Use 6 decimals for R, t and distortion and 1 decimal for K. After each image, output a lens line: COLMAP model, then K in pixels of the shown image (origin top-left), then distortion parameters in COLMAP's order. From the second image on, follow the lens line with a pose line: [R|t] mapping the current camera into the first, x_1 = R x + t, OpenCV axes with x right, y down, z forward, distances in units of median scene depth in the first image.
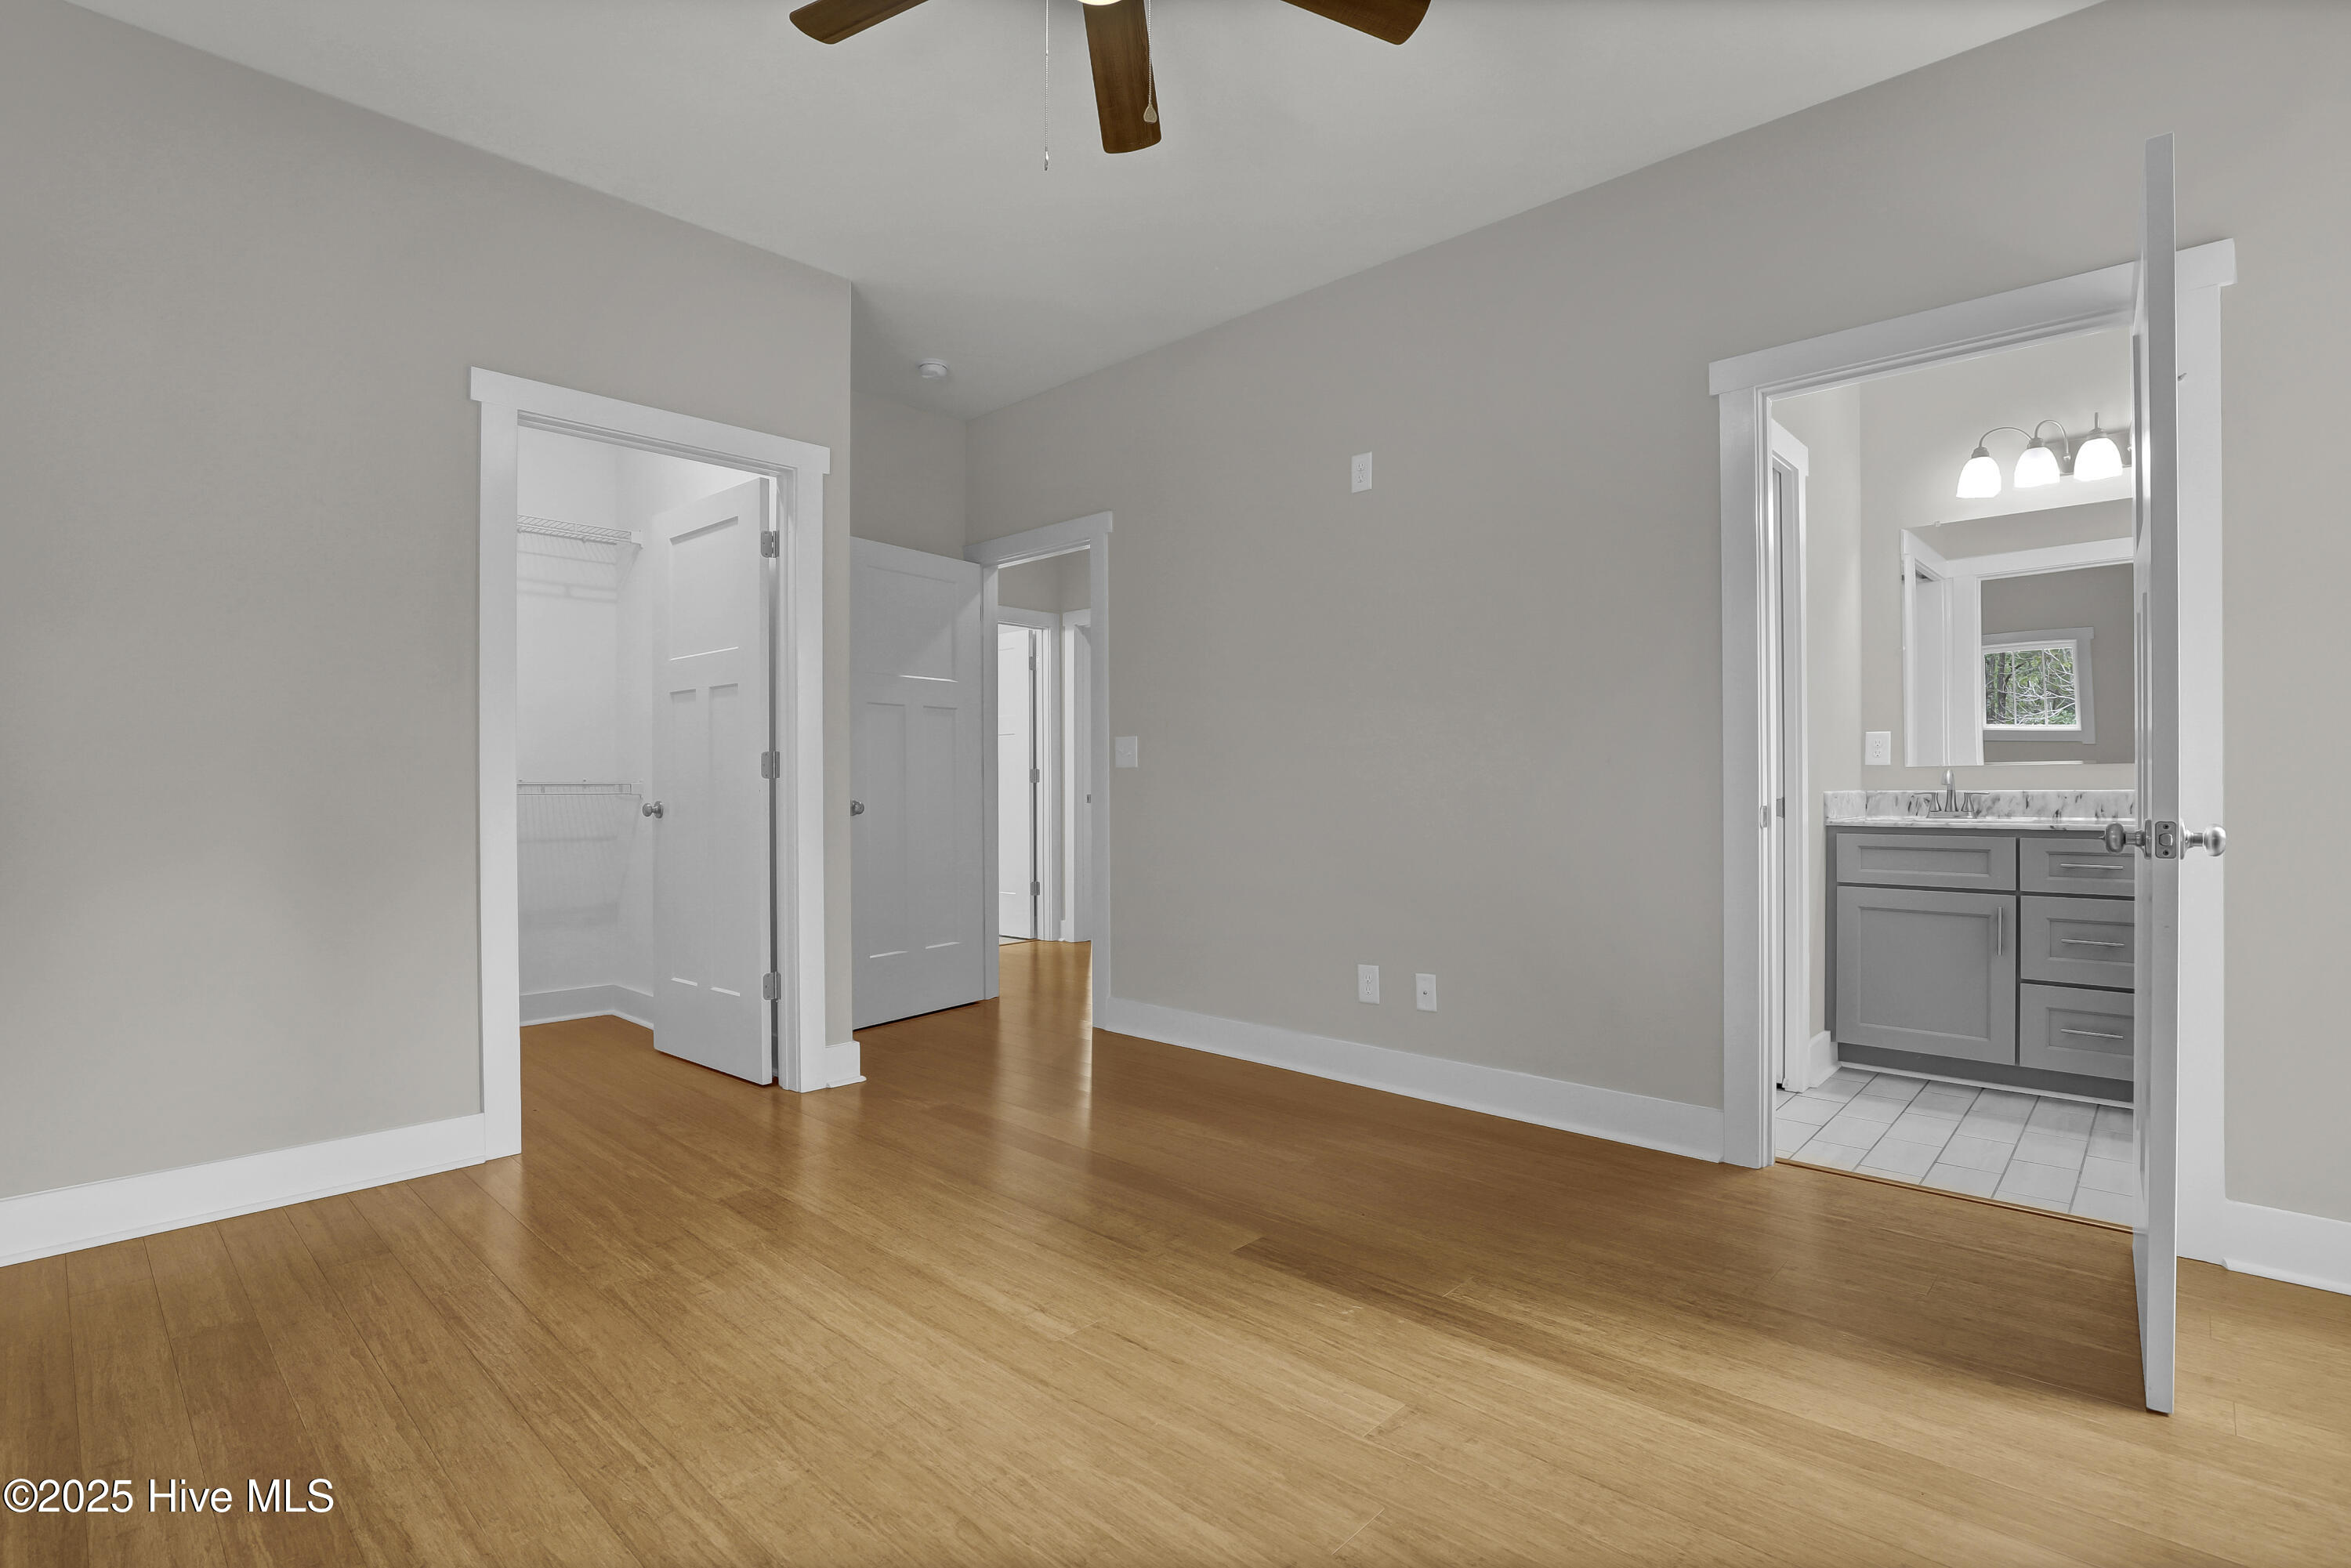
lens RADIAL K [[1115.4, 0, 1187.0], [0, 1115.4, 789.6], [0, 0, 1]] dist [-0.032076, 0.004107]
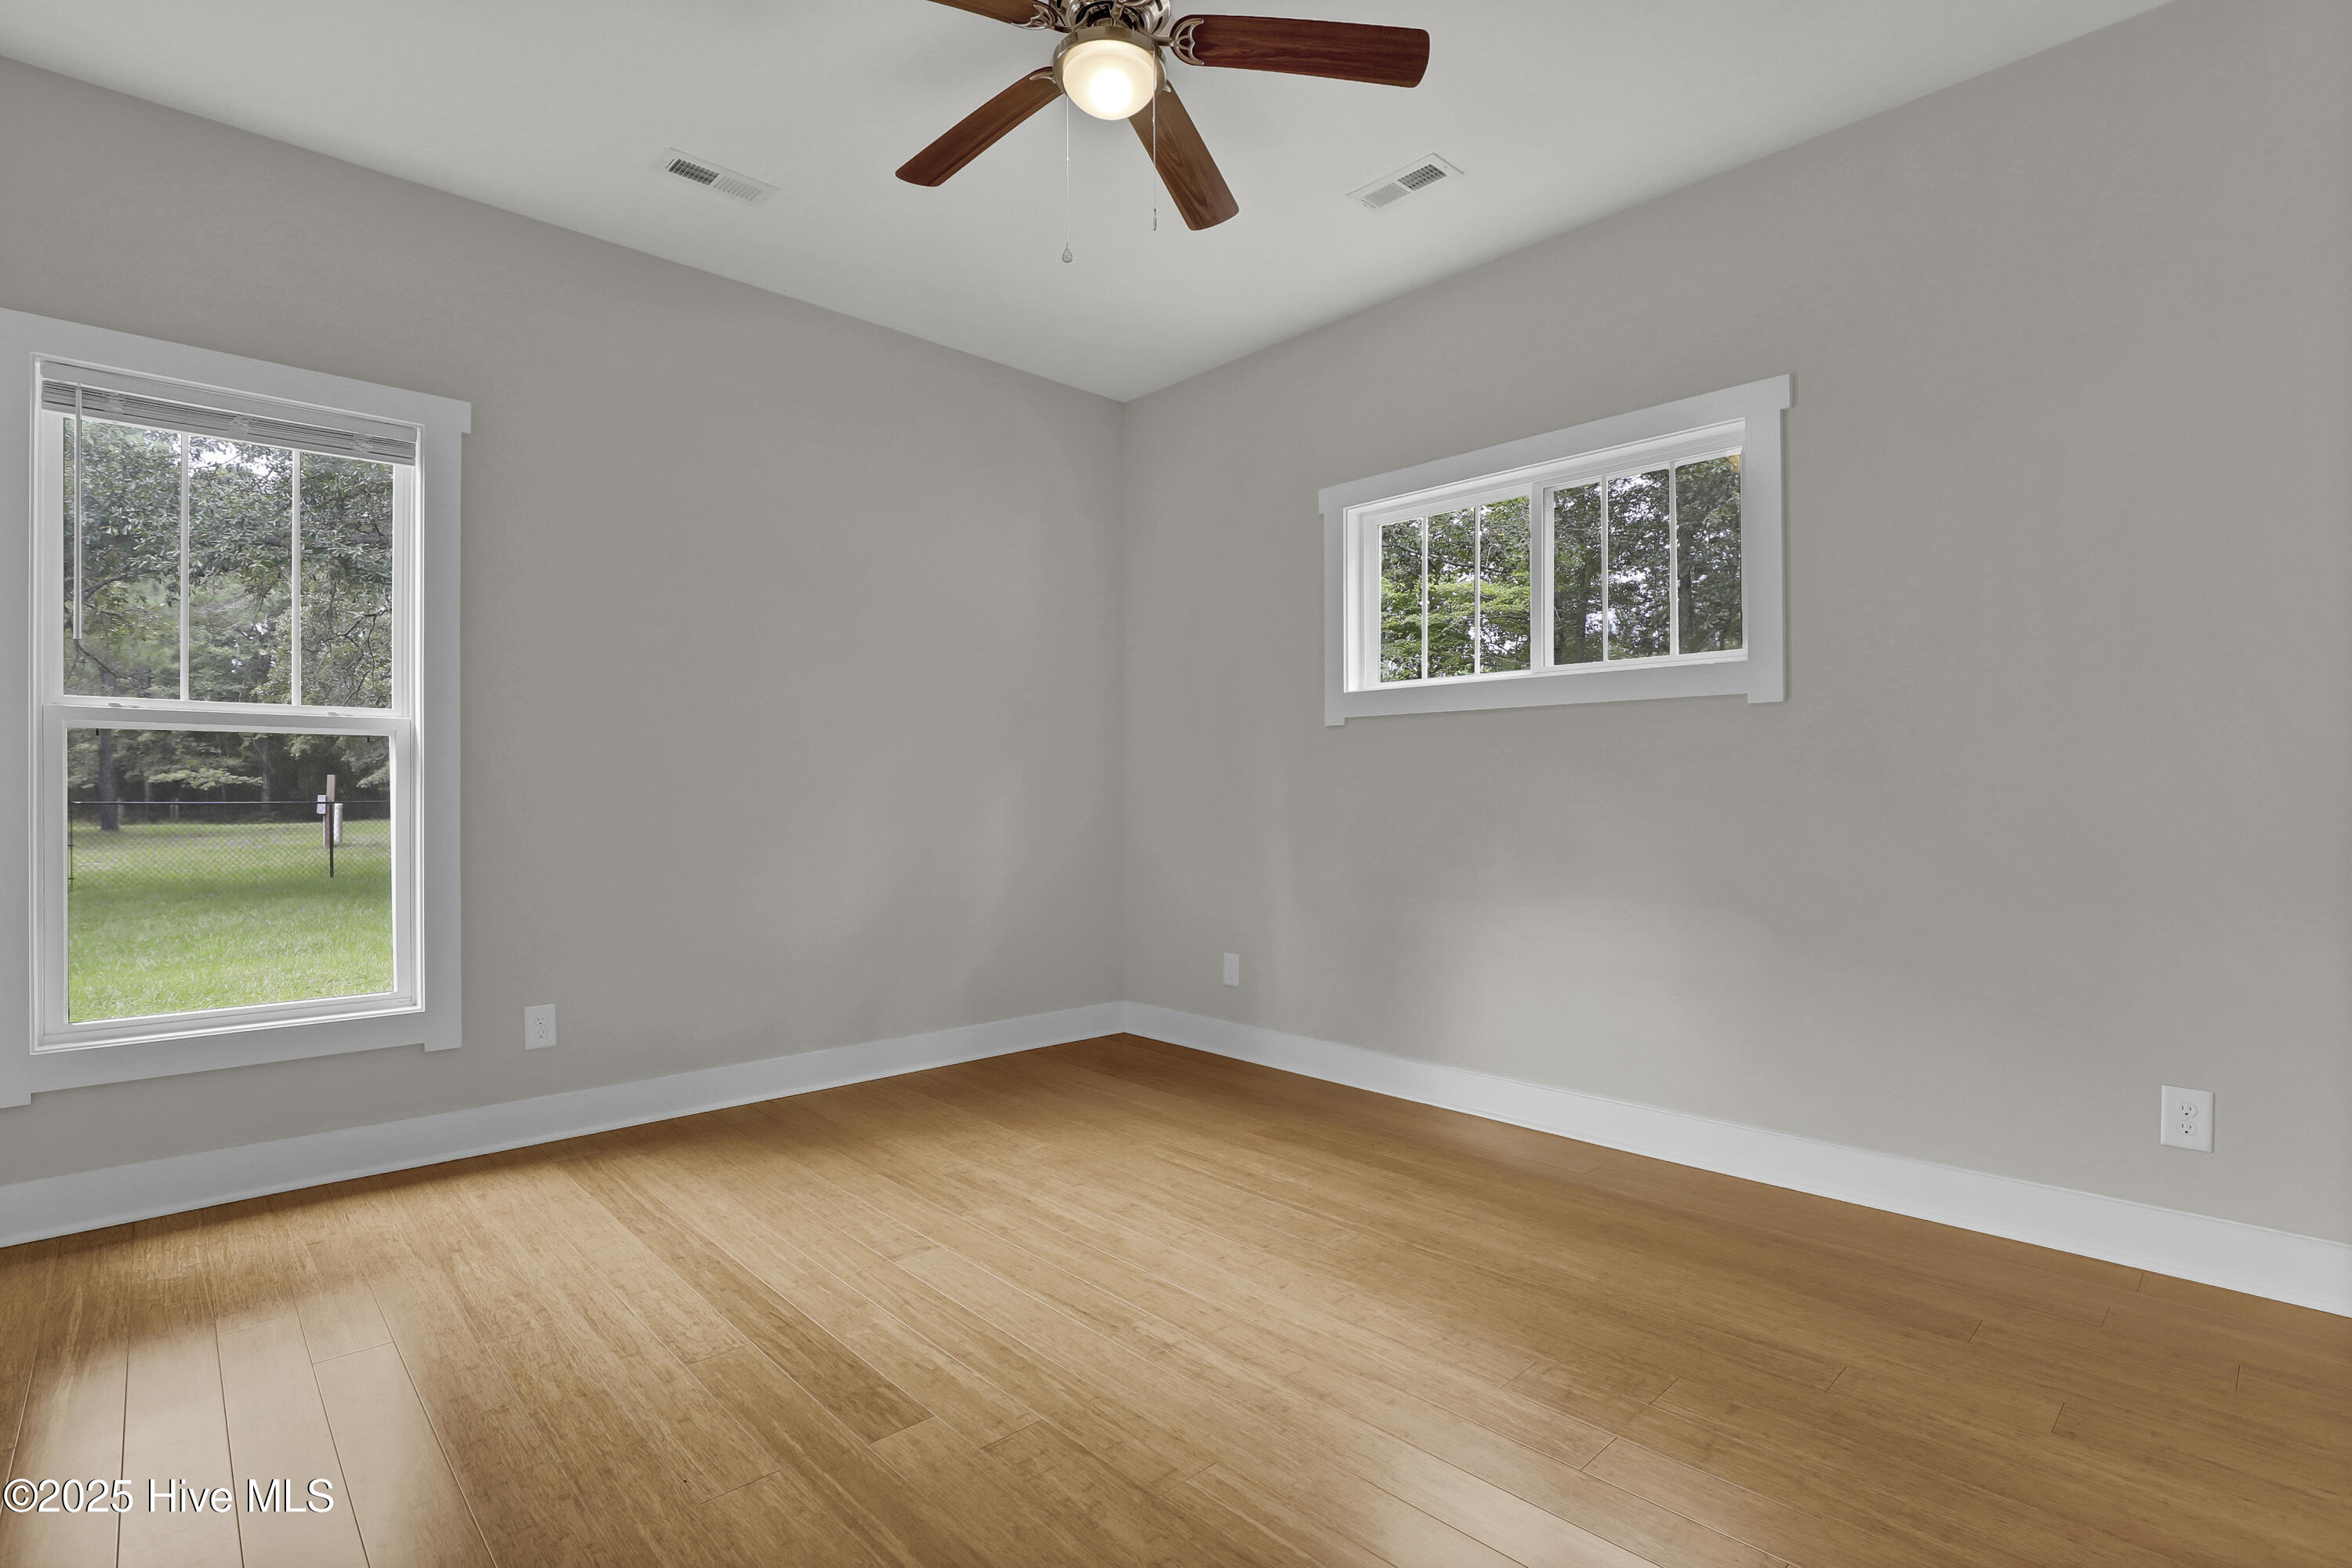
lens RADIAL K [[1116.0, 0, 1177.3], [0, 1116.0, 786.8], [0, 0, 1]] dist [-0.032076, 0.004107]
pose [[-0.997943, 0.007367, 0.063685, -0.207899], [0.007546, 0.999968, 0.002569, -0.025252], [-0.063664, 0.003044, -0.997967, 2.001070]]
